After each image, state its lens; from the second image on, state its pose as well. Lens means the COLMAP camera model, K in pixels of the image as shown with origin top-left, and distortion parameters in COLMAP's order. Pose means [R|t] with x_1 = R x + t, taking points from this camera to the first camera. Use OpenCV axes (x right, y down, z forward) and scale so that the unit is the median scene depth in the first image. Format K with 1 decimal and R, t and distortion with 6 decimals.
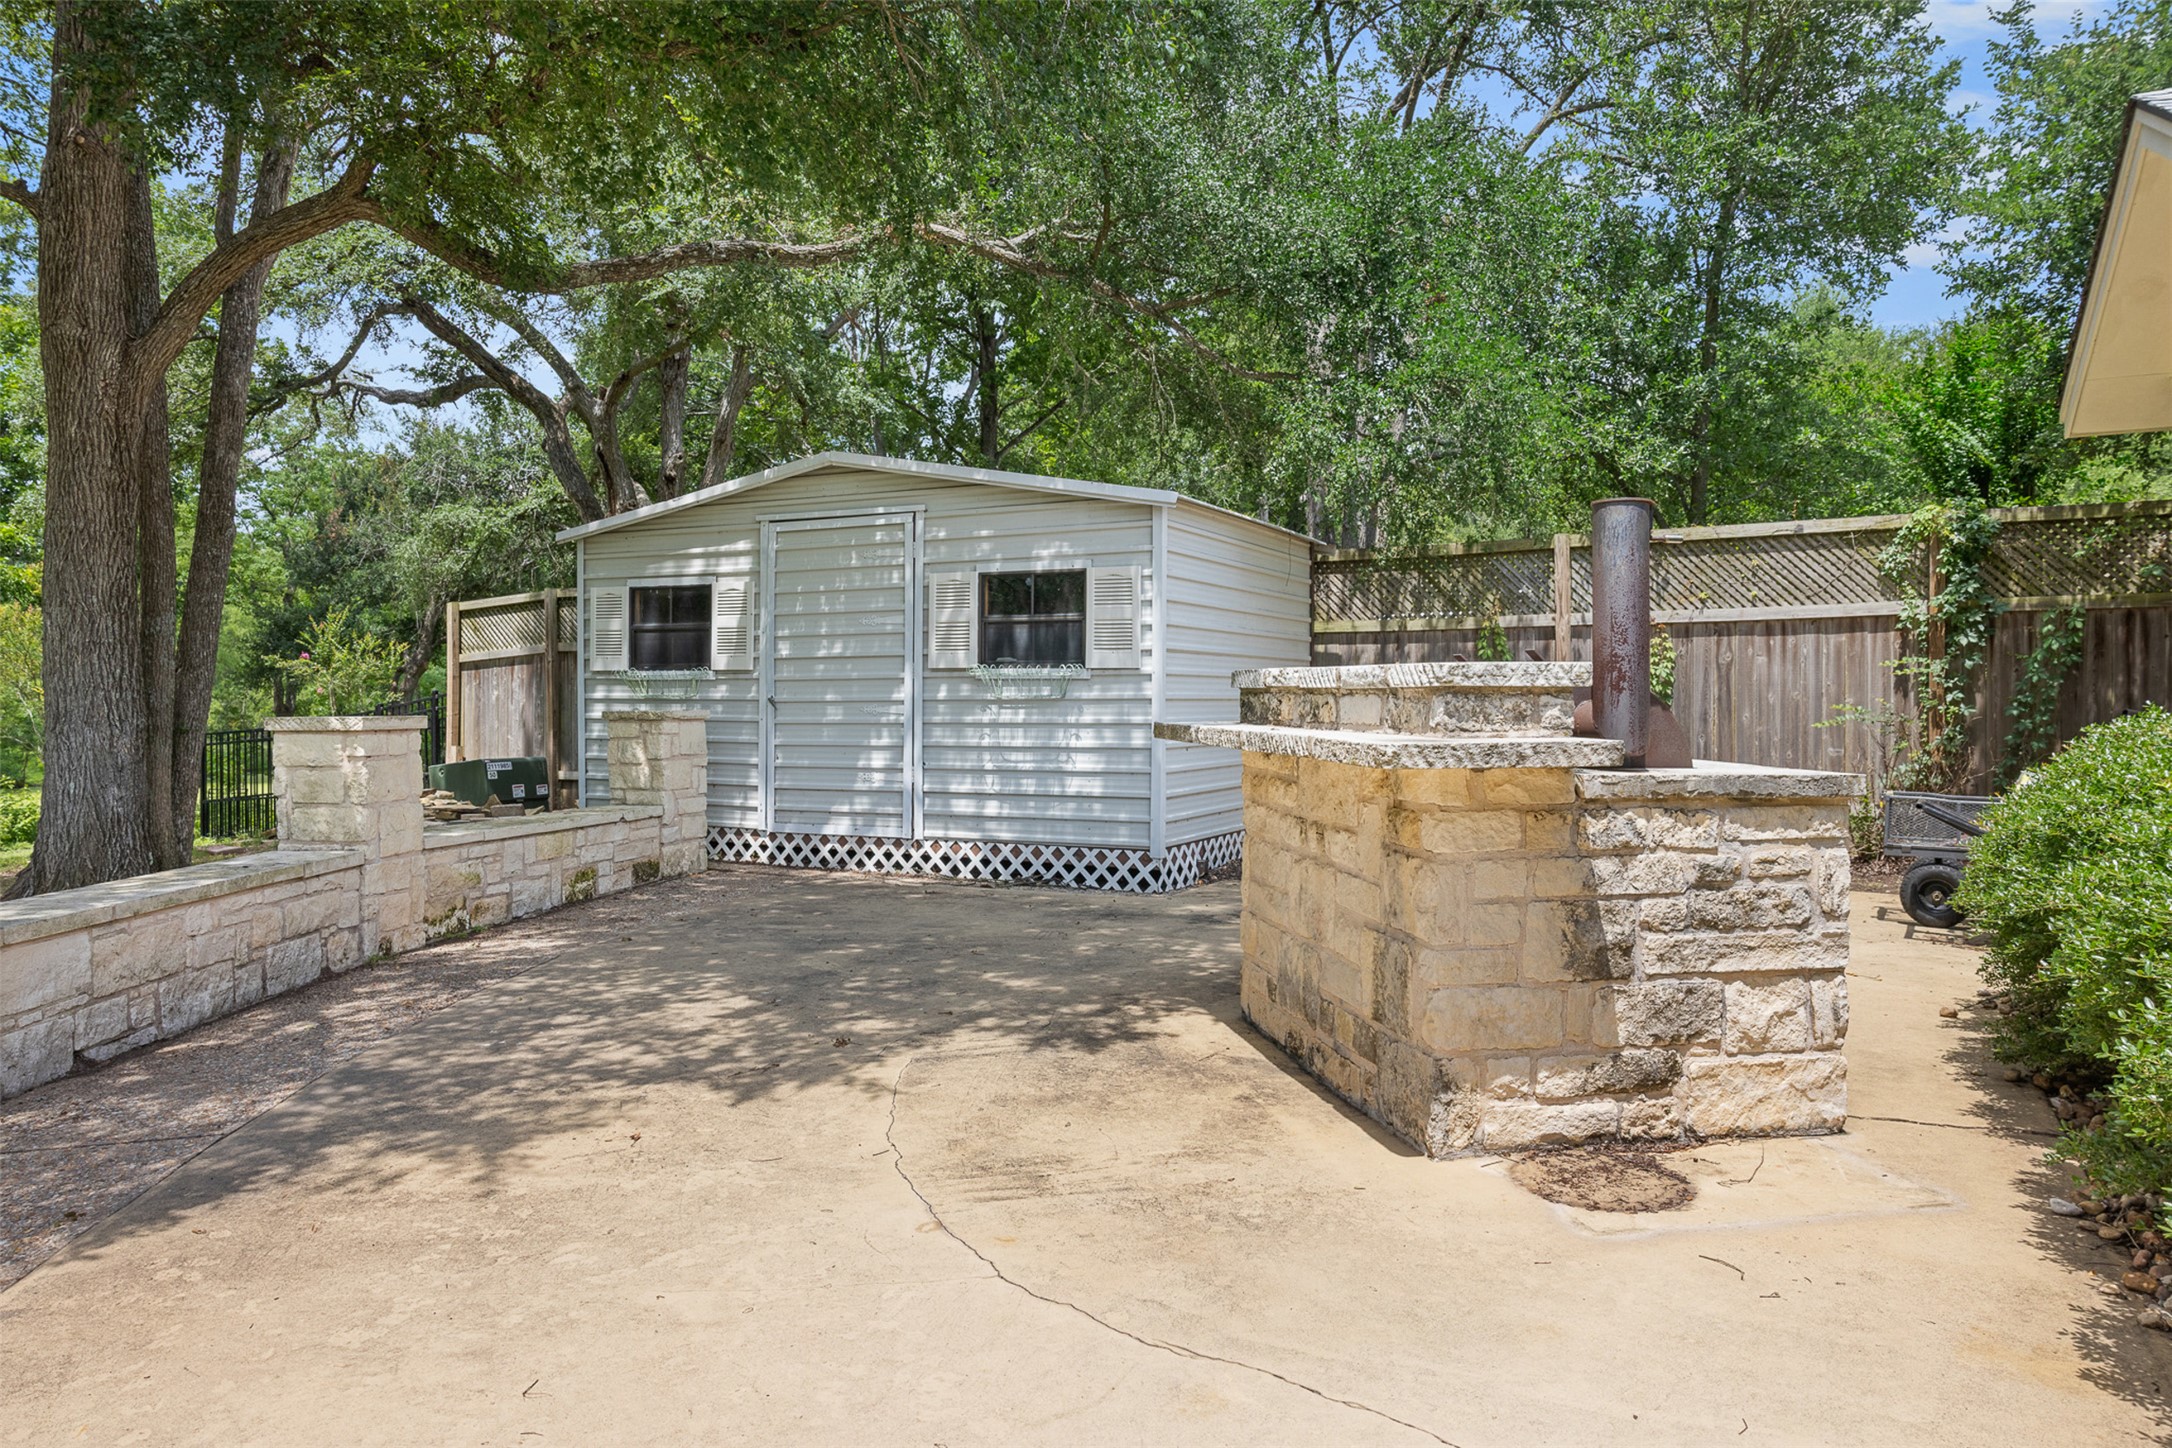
lens RADIAL K [[1451.5, 0, 1092.2], [0, 1451.5, 725.4], [0, 0, 1]] dist [0.005708, -0.000360]
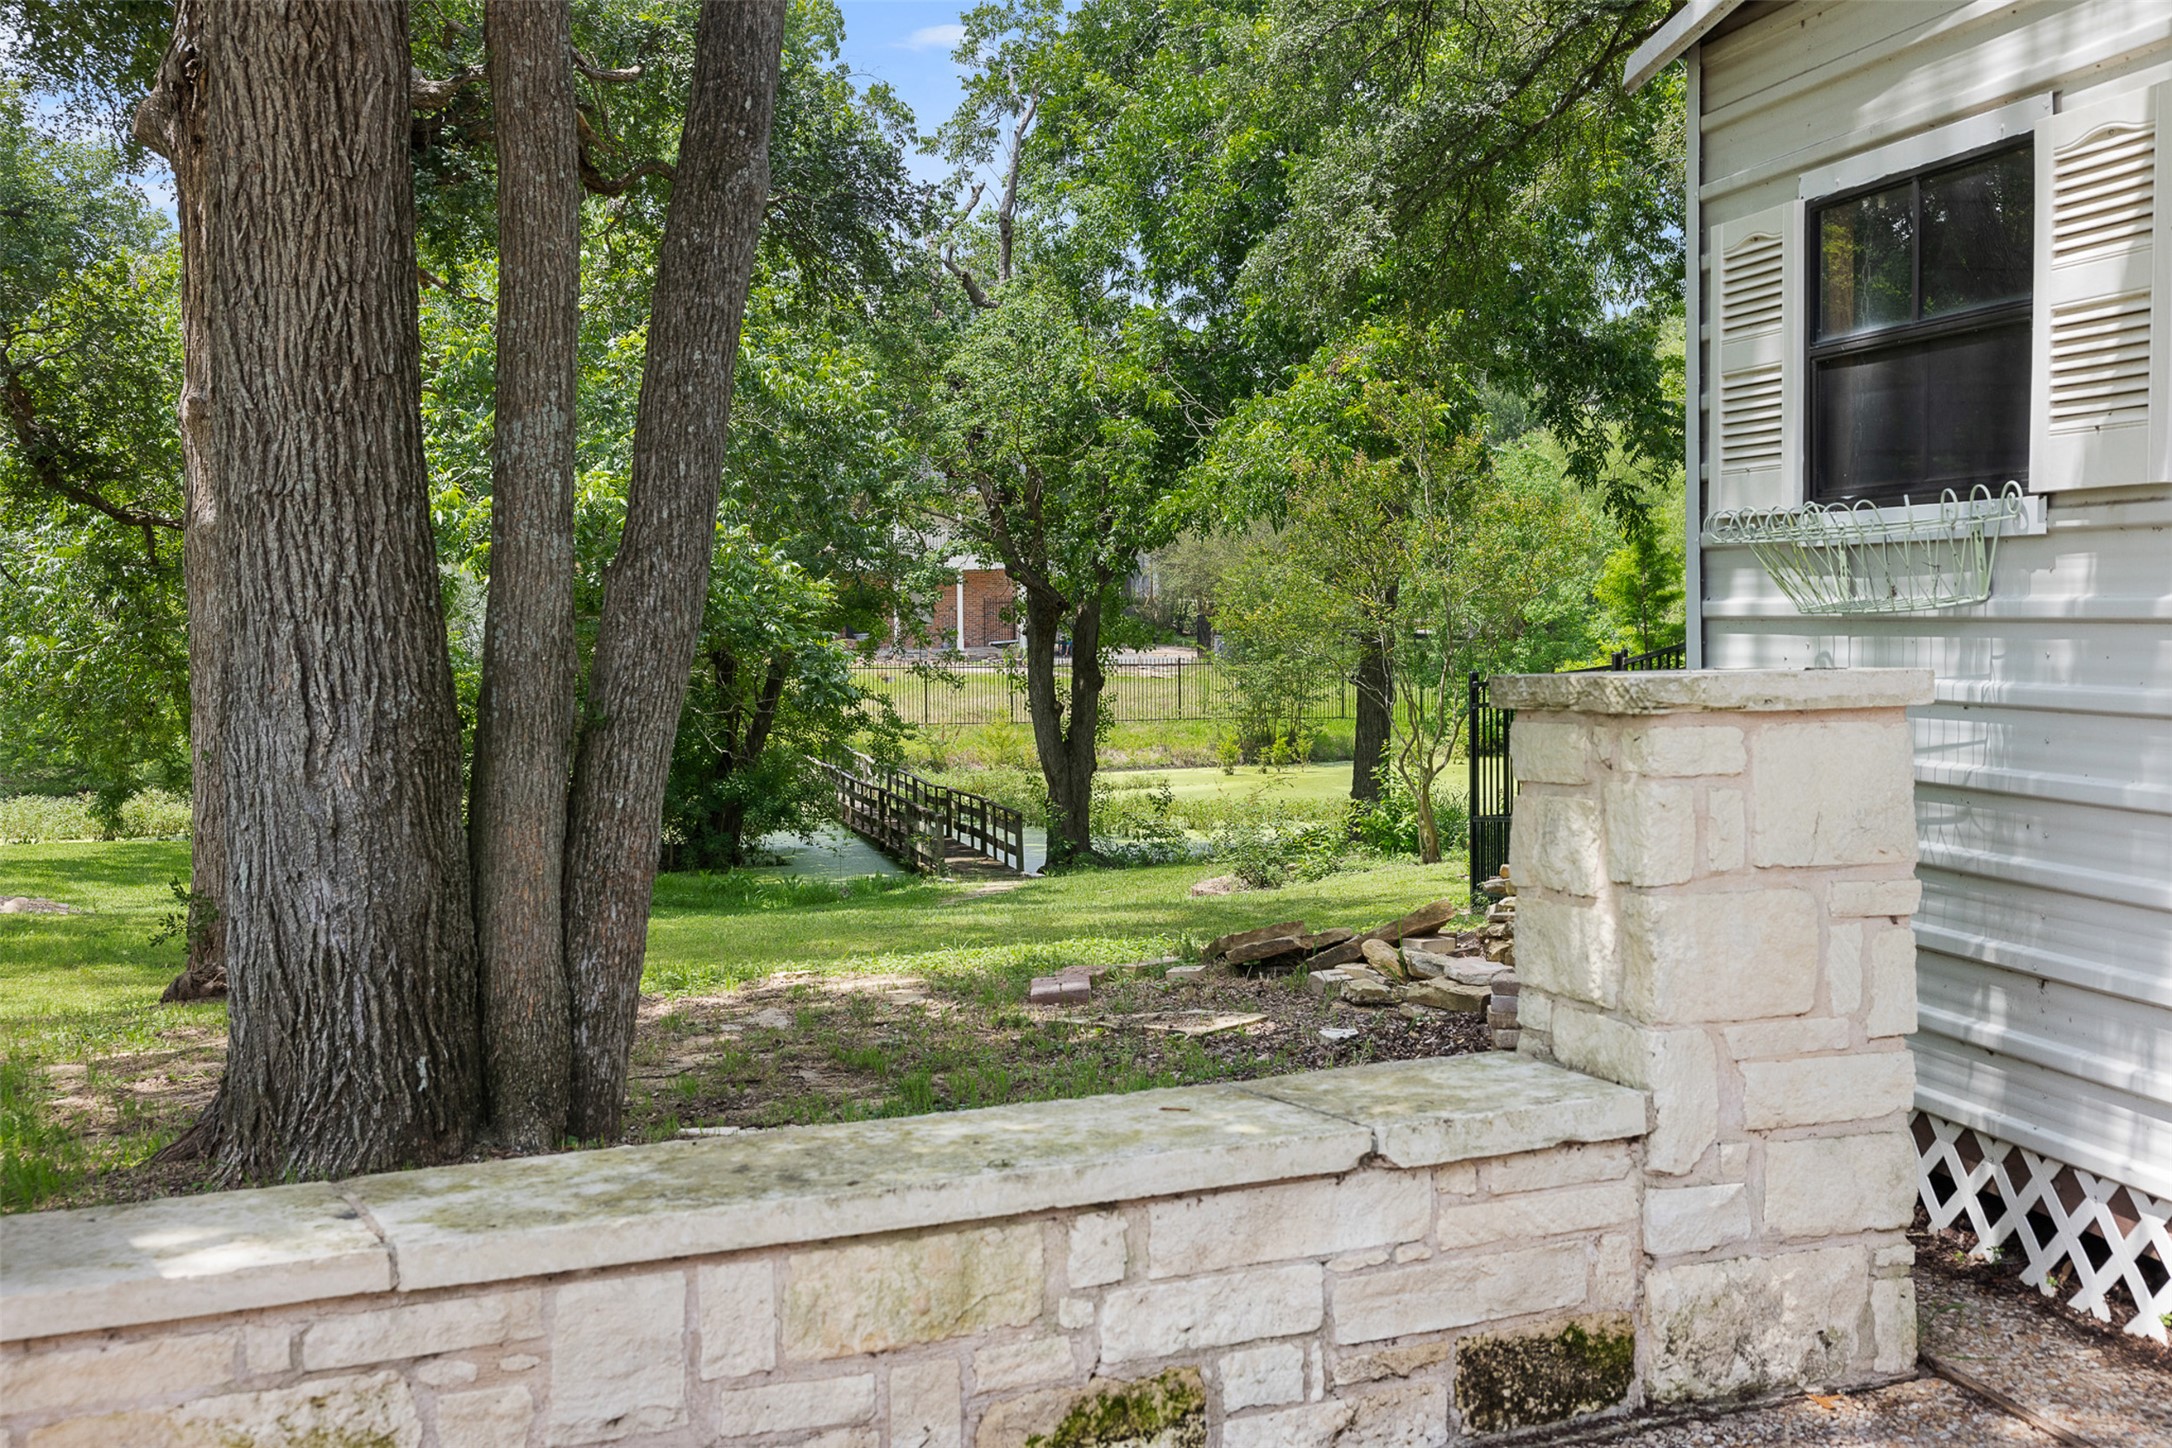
lens RADIAL K [[2493.2, 0, 1090.1], [0, 2493.2, 690.6], [0, 0, 1]] dist [-0.001615, 0.000000]
pose [[0.625159, 0.012269, -0.780401, -0.041390], [0.004522, 0.999803, 0.019341, -0.014579], [0.780485, -0.015620, 0.624980, 0.627985]]
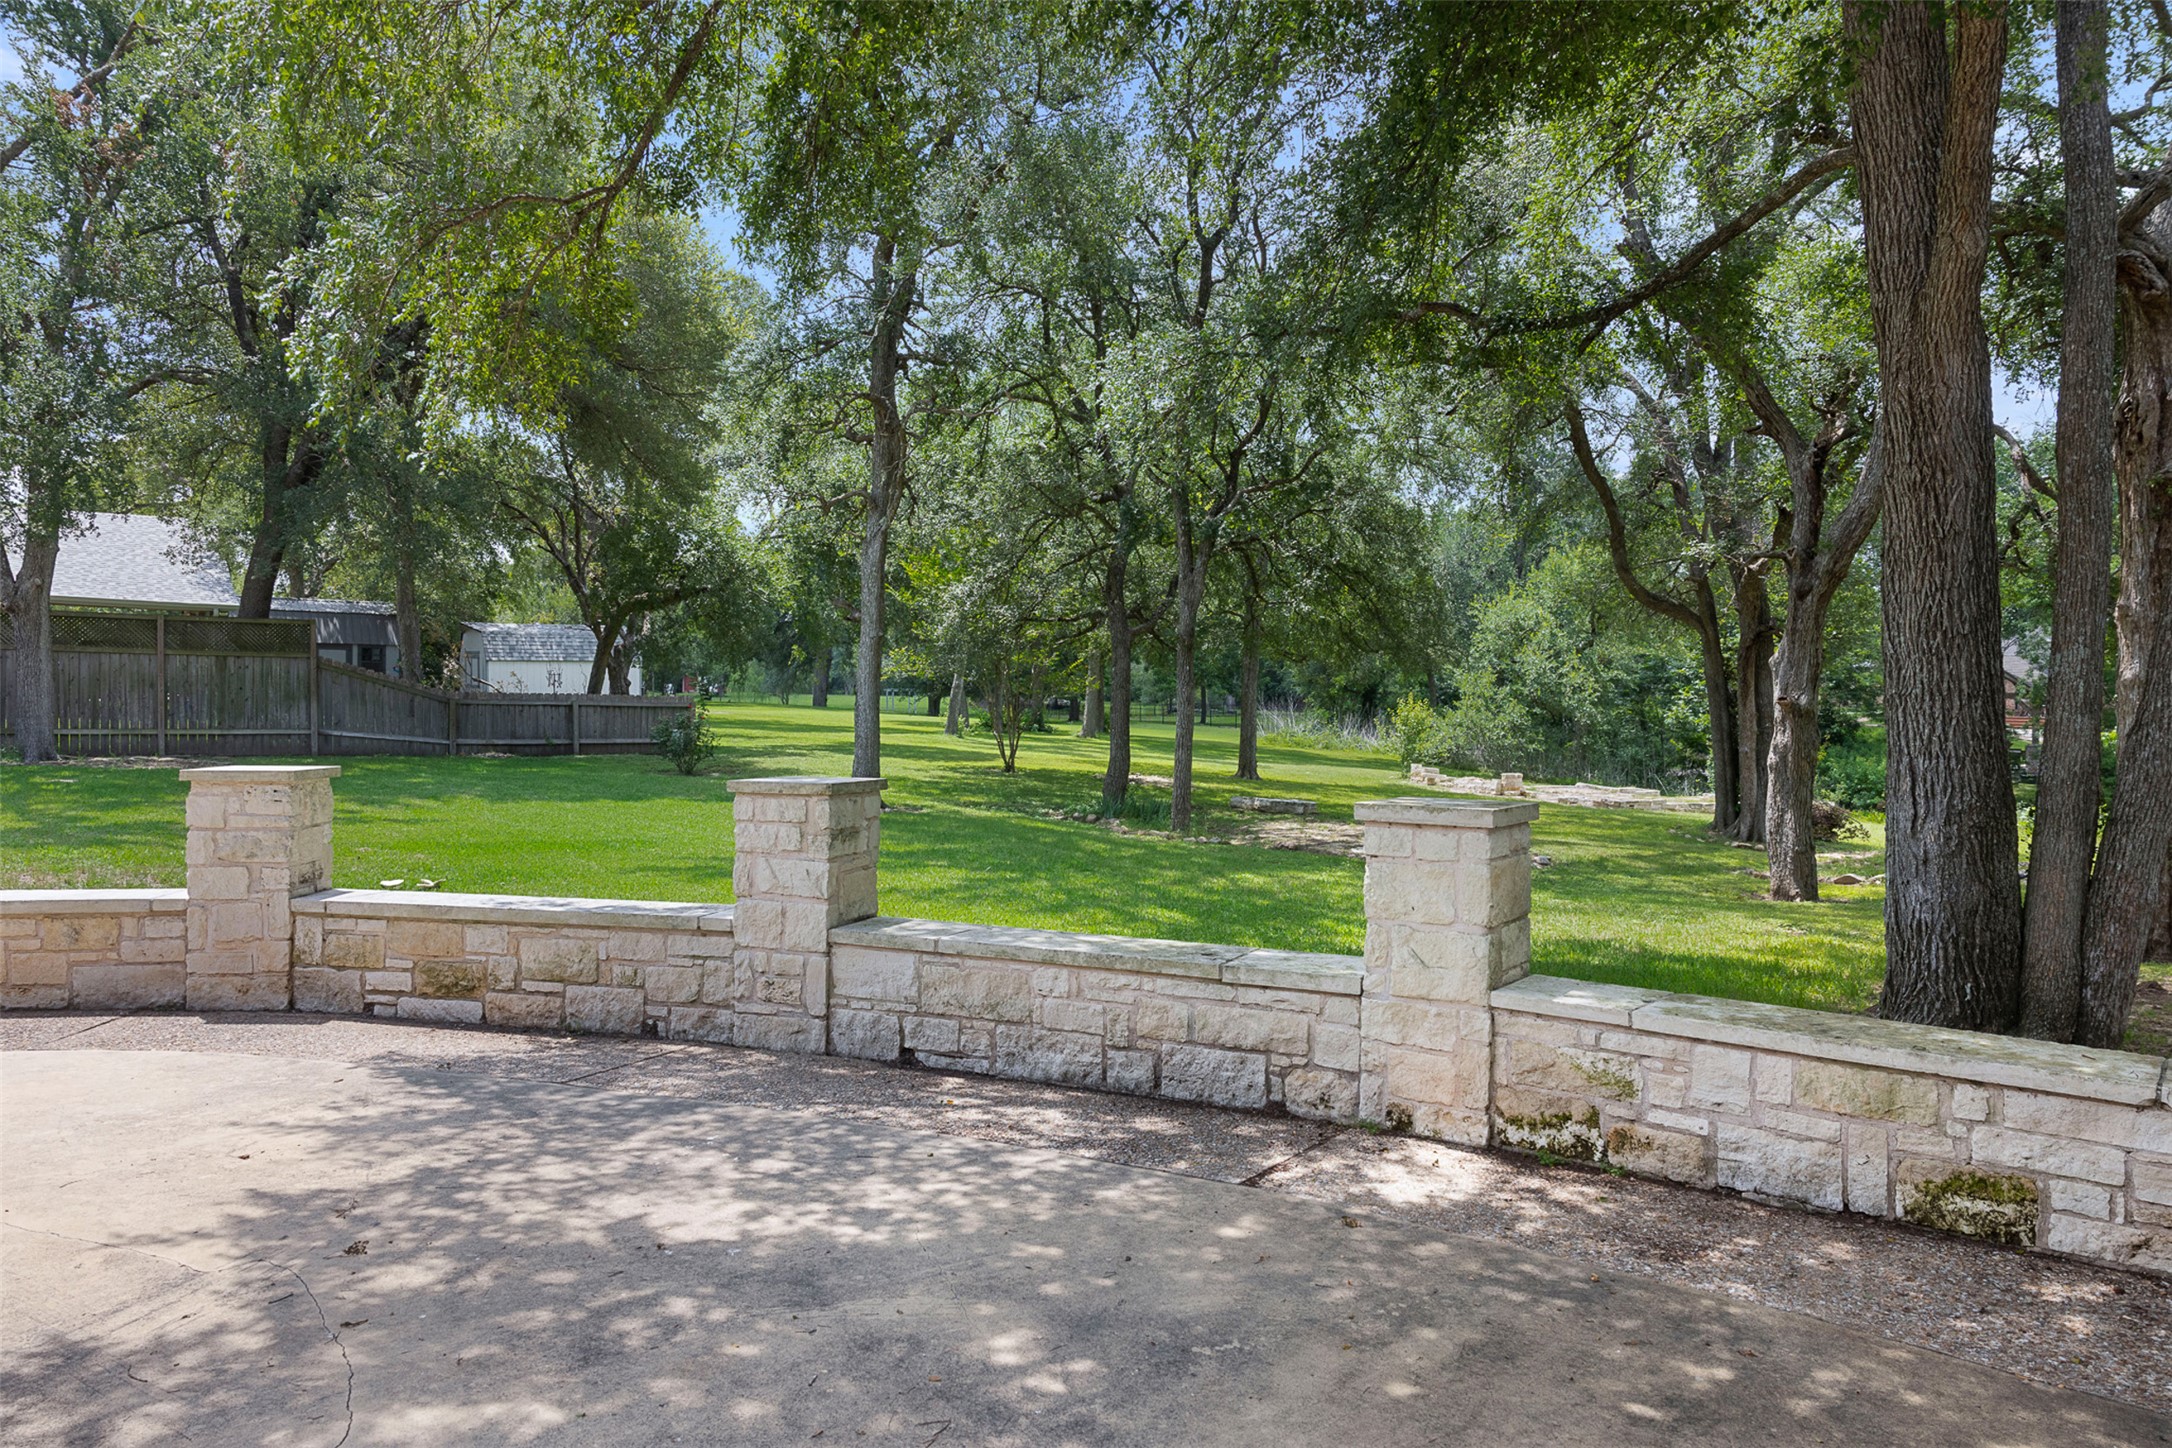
lens RADIAL K [[1451.5, 0, 1081.0], [0, 1451.5, 723.7], [0, 0, 1]] dist [0.005708, -0.000360]
pose [[-0.449787, 0.011797, -0.893058, 0.162795], [-0.022040, 0.999462, 0.024303, -0.041616], [0.892864, 0.030615, -0.449285, 0.789696]]
